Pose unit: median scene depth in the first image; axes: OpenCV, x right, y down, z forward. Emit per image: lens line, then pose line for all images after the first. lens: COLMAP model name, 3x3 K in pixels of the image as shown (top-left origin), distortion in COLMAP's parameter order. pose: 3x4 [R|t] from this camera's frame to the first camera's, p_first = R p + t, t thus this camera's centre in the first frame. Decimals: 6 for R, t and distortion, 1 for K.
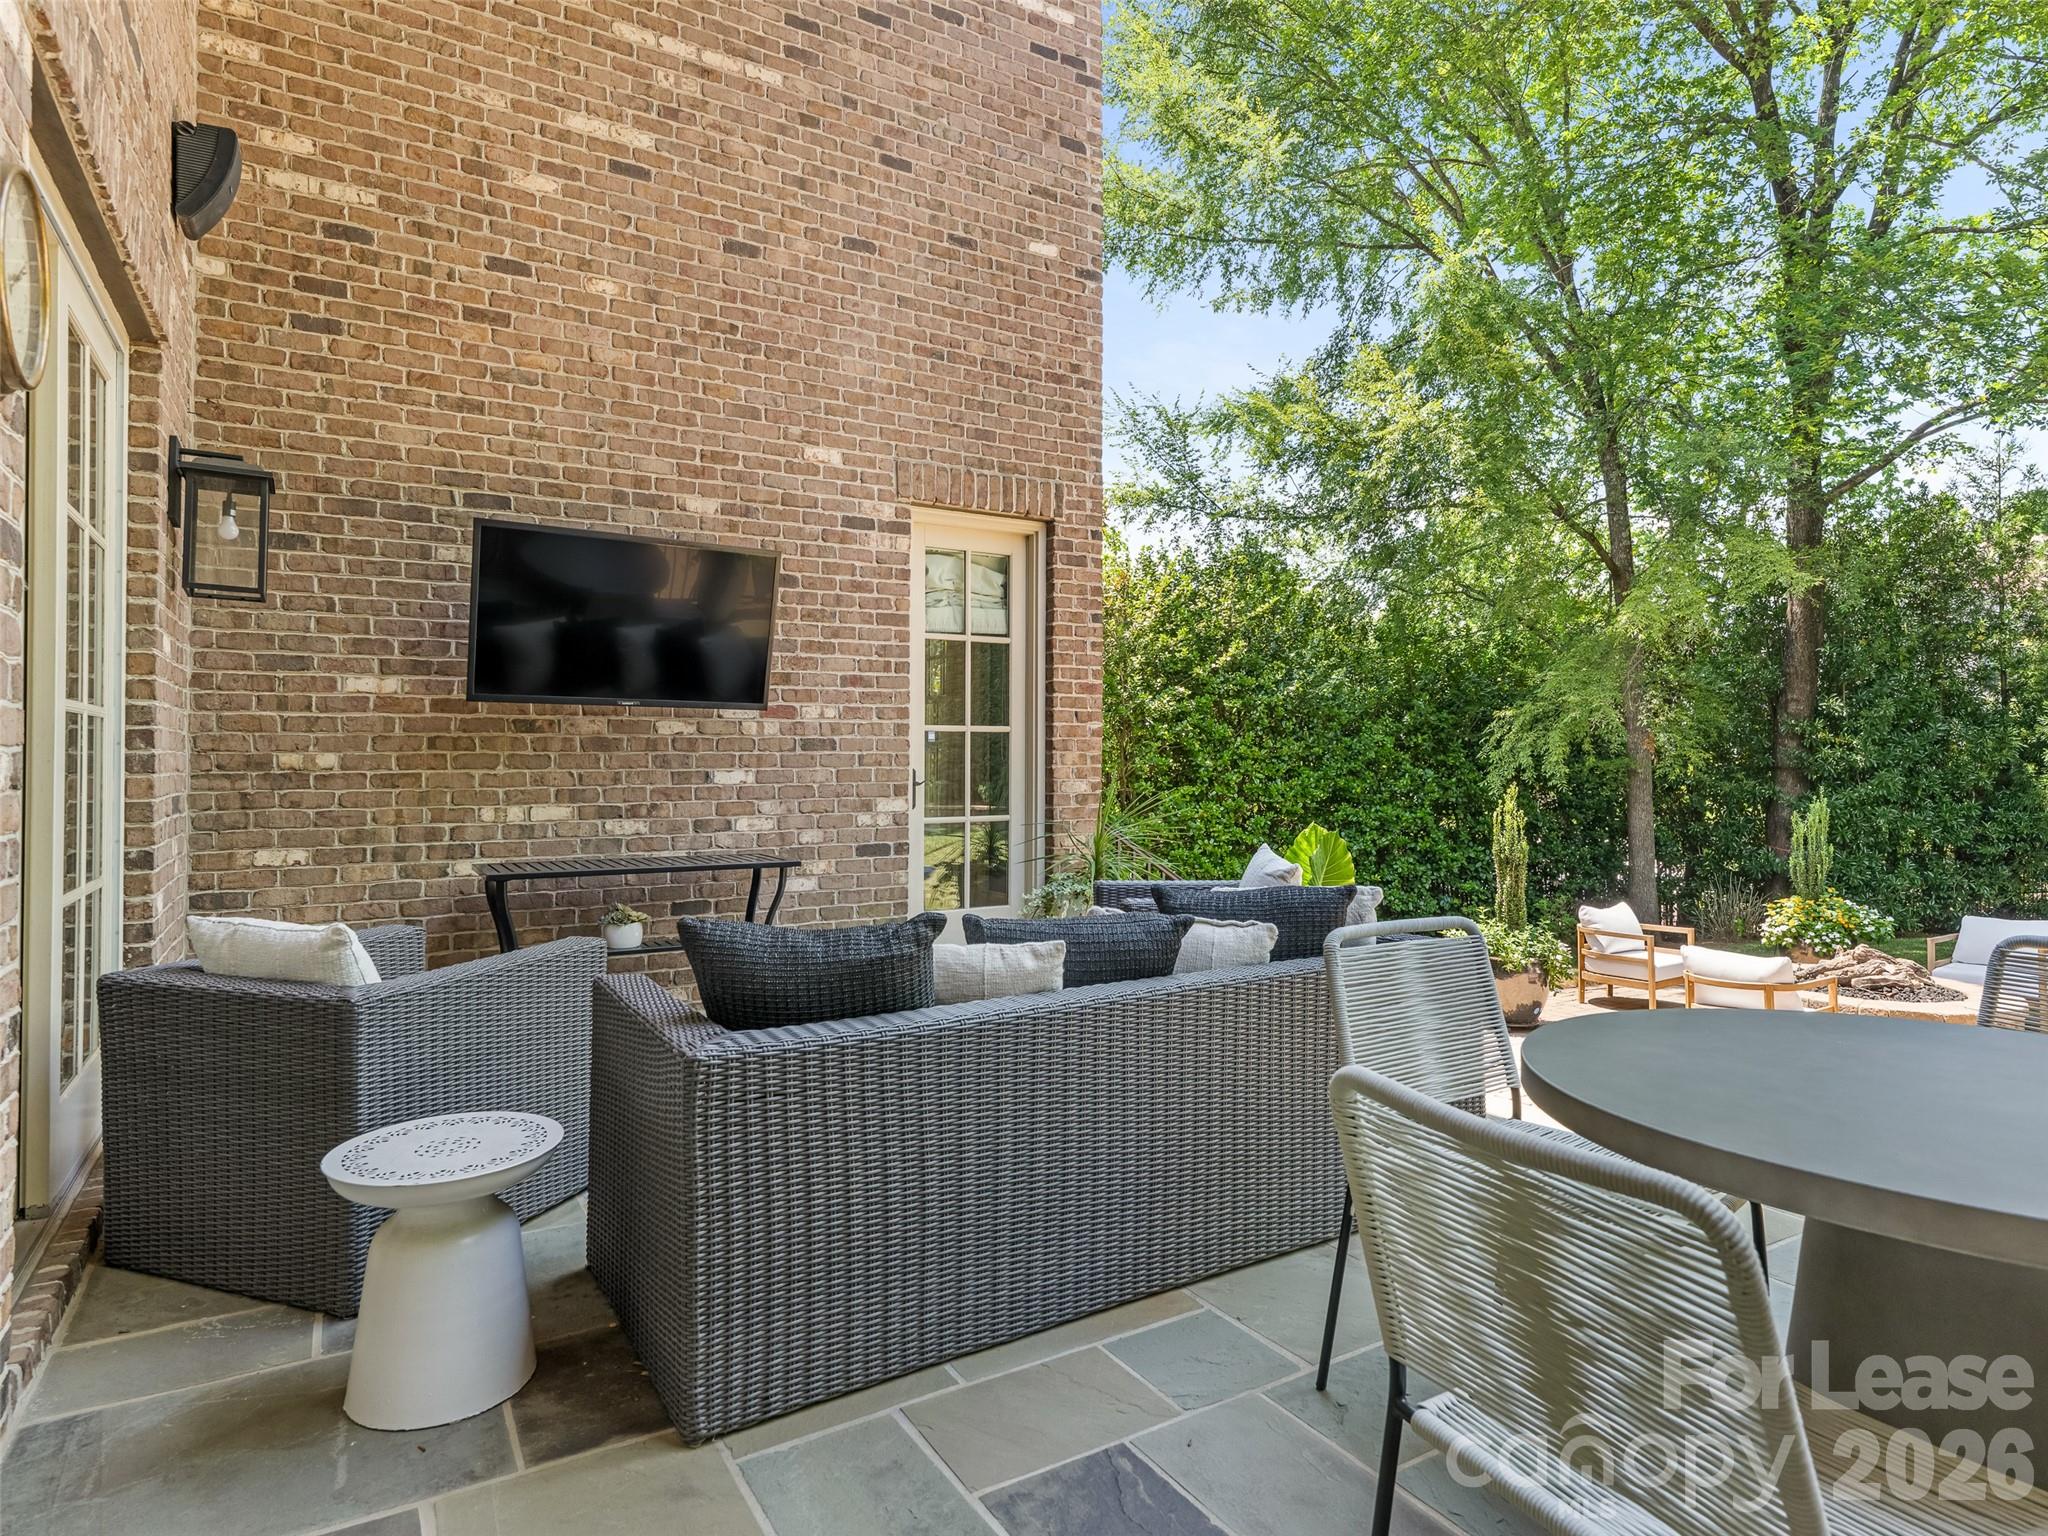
lens RADIAL K [[1110.8, 0, 1024.0], [0, 1110.8, 768.0], [0, 0, 1]] dist [0.003241, -0.000463]
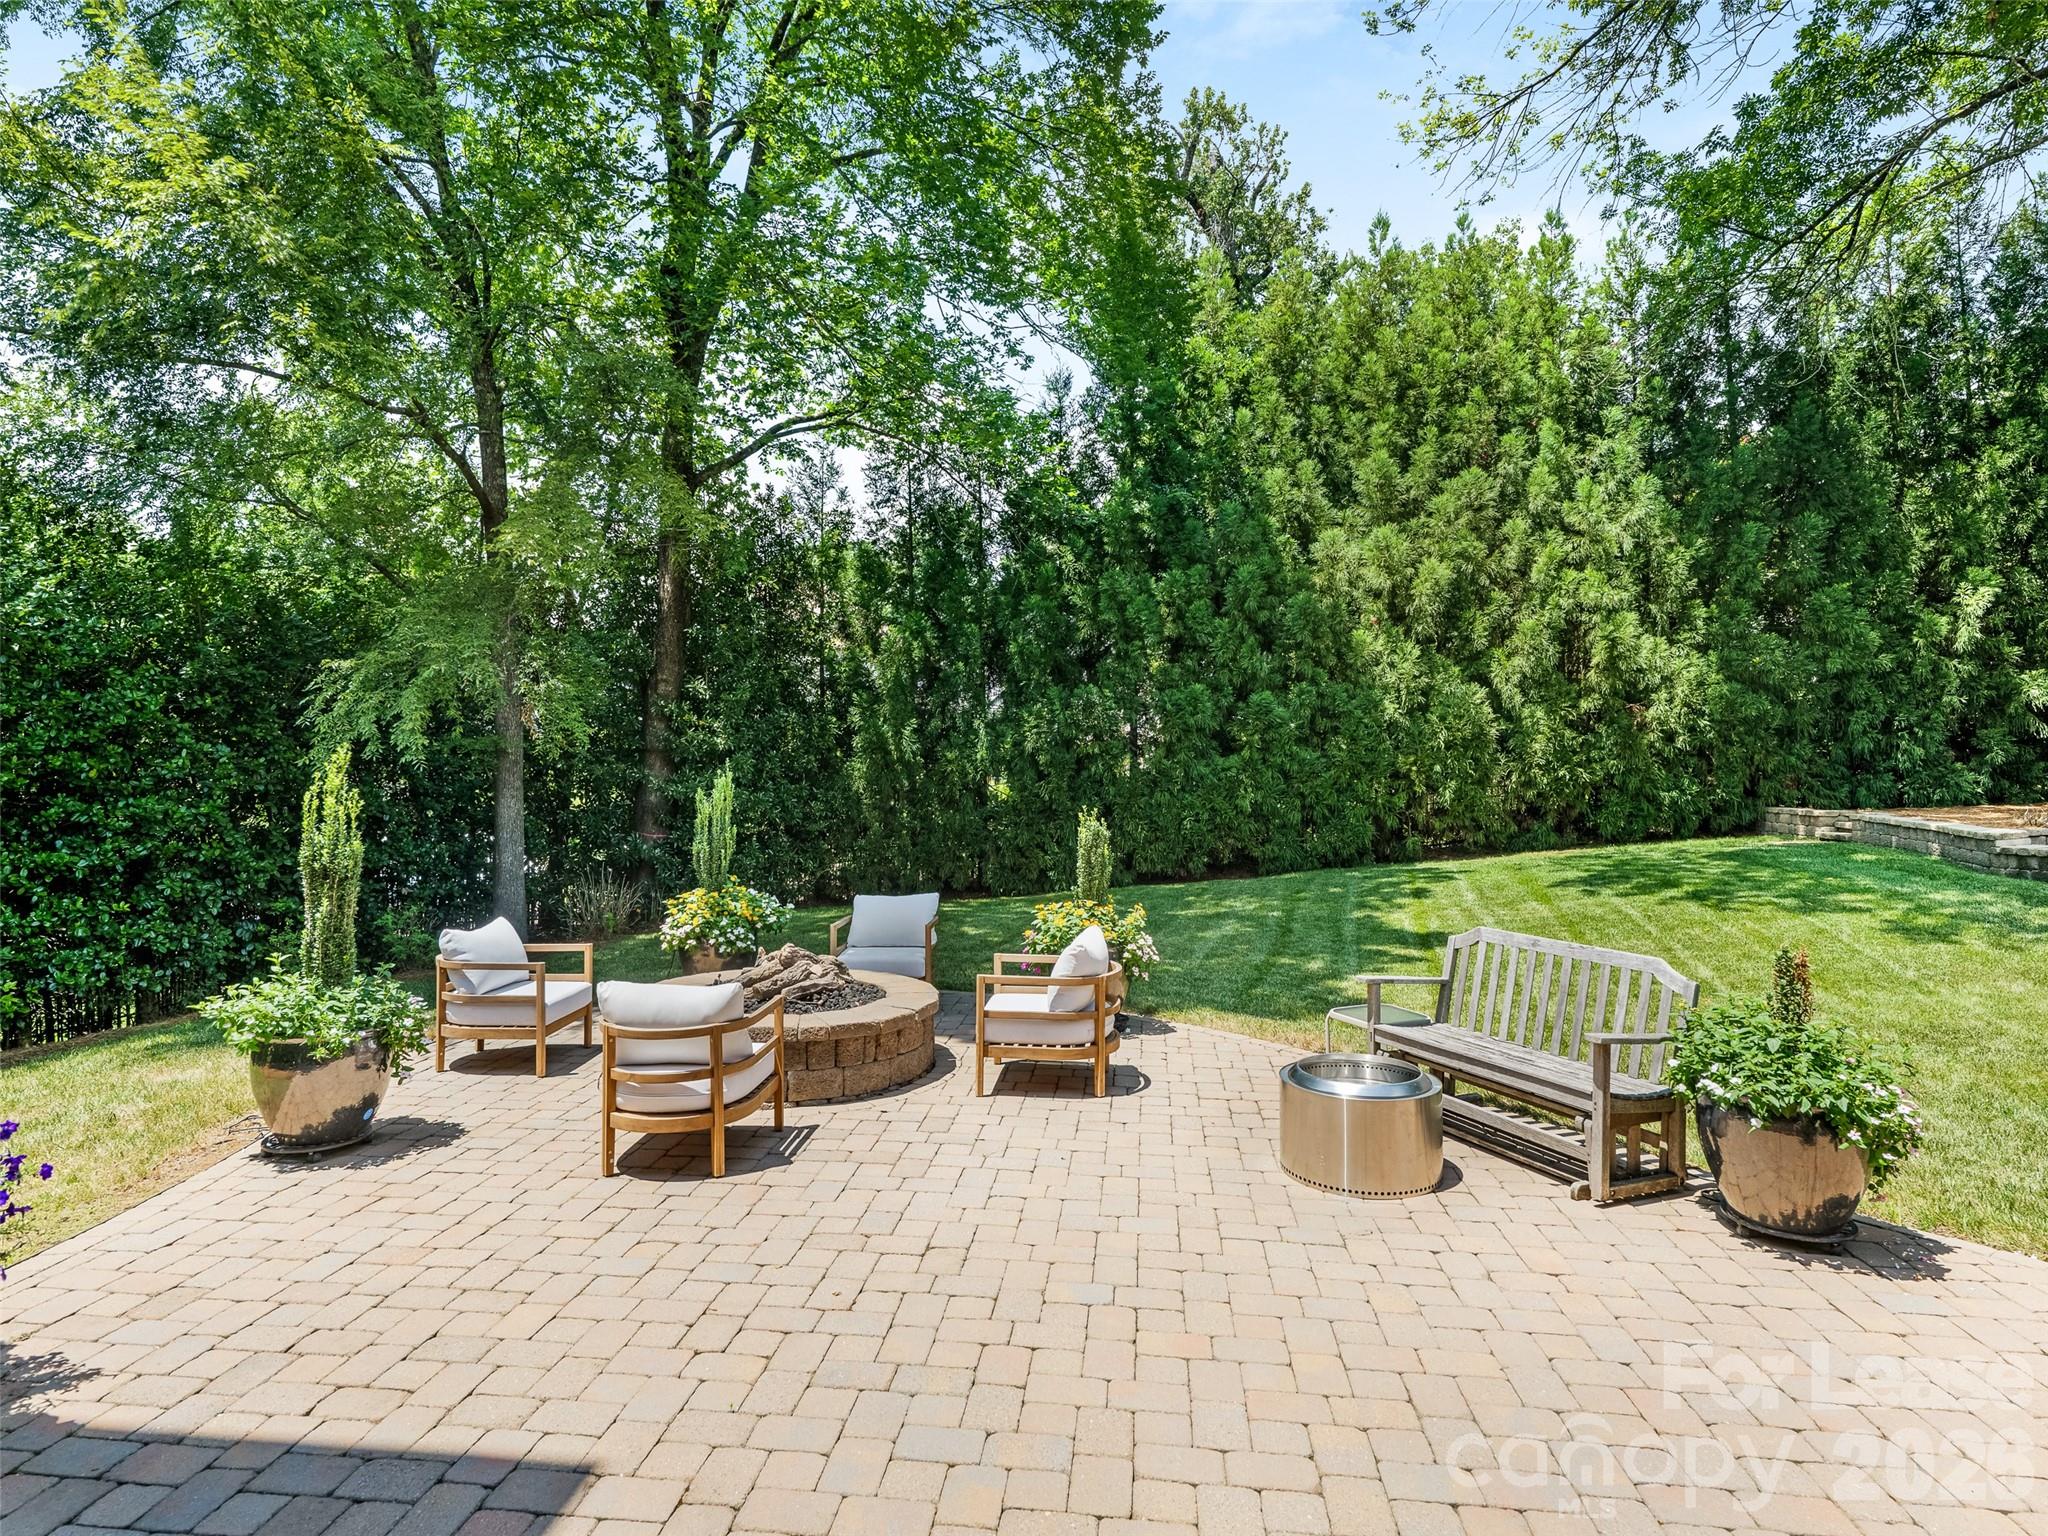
lens RADIAL K [[1160.0, 0, 1028.7], [0, 1160.0, 719.6], [0, 0, 1]] dist [0.030113, -0.000684]
pose [[0.594365, 0.035310, 0.803420, 0.108967], [-0.007327, 0.999232, -0.038495, 0.016398], [-0.804162, 0.016993, 0.594167, 0.231359]]
